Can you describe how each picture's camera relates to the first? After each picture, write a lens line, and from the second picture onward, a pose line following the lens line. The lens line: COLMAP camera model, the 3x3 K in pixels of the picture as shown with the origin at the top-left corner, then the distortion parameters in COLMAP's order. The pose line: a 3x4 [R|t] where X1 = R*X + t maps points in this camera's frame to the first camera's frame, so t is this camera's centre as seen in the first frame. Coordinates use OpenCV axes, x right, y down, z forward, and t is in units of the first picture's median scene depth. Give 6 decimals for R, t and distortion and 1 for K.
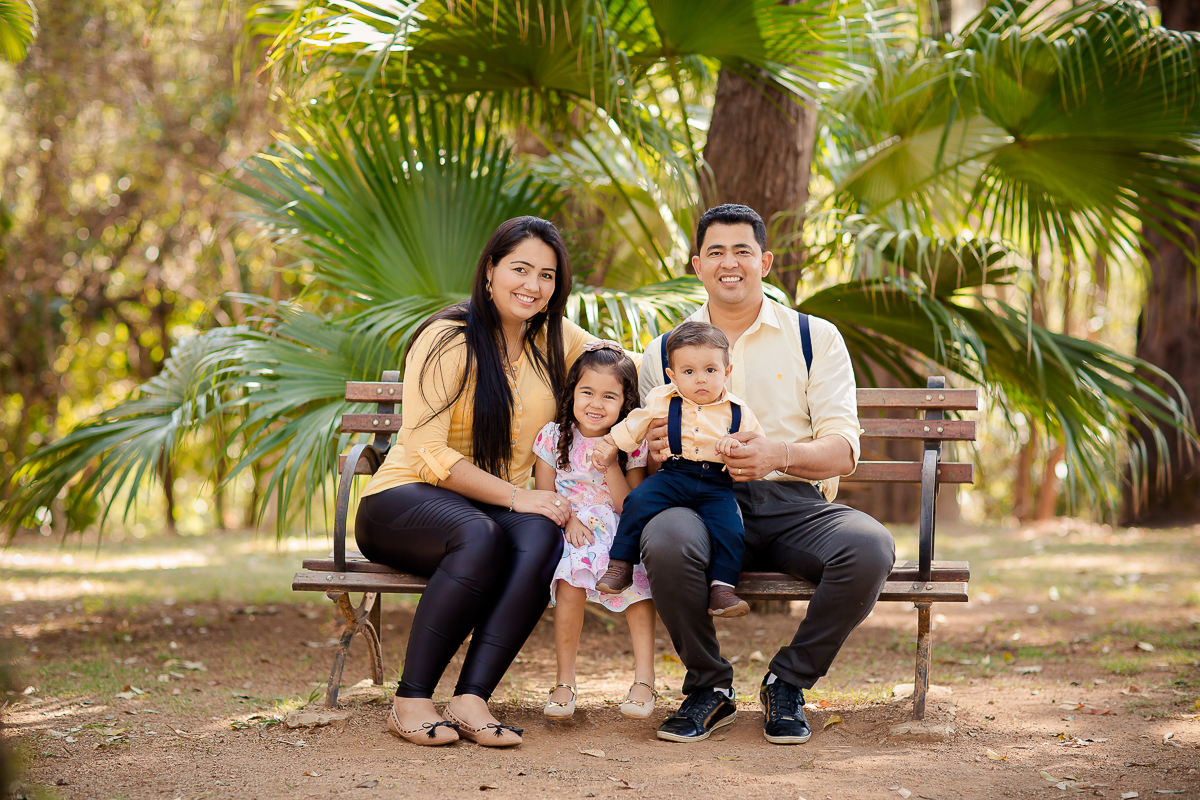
lens RADIAL K [[2912.5, 0, 600.0], [0, 2912.5, 400.0], [0, 0, 1]] dist [-0.080169, -0.803269]
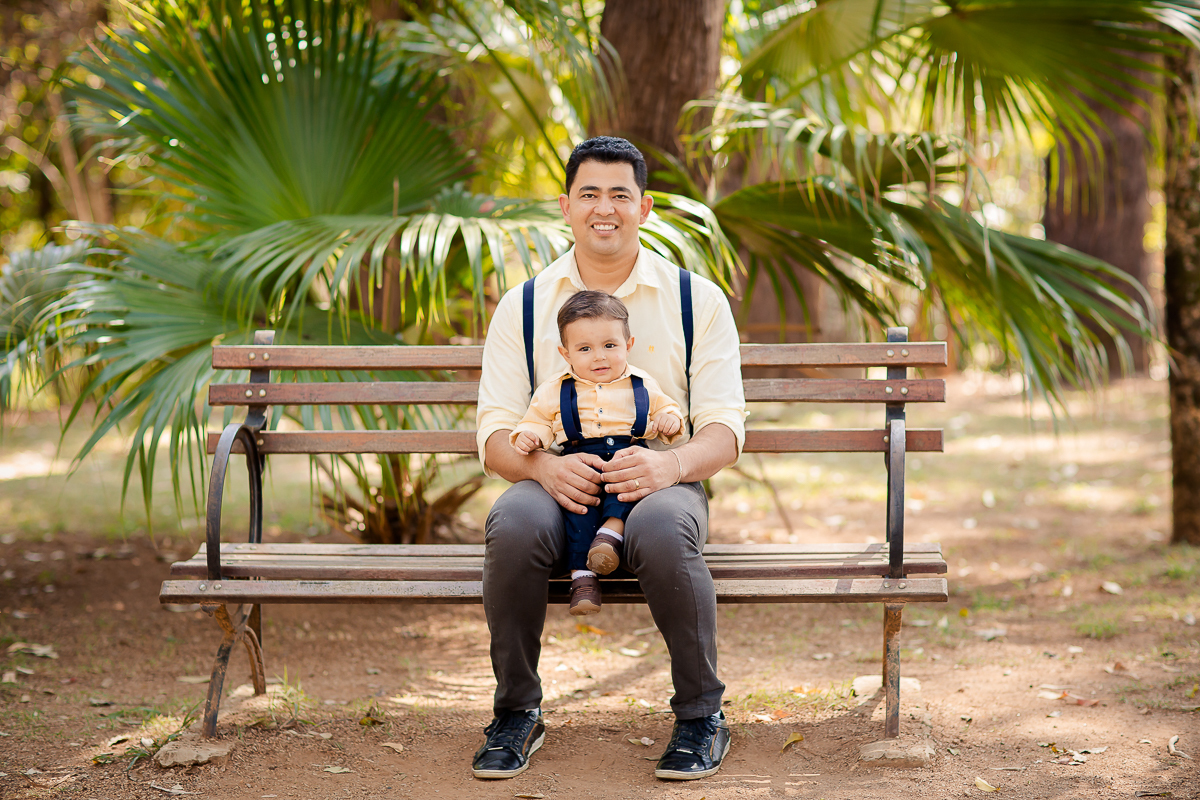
lens RADIAL K [[2912.5, 0, 600.0], [0, 2912.5, 400.0], [0, 0, 1]] dist [-0.080169, -0.803269]
pose [[0.997809, -0.028099, 0.059900, -0.023266], [0.022480, 0.995460, 0.092488, -0.063397], [-0.062227, -0.090938, 0.993910, 0.132686]]
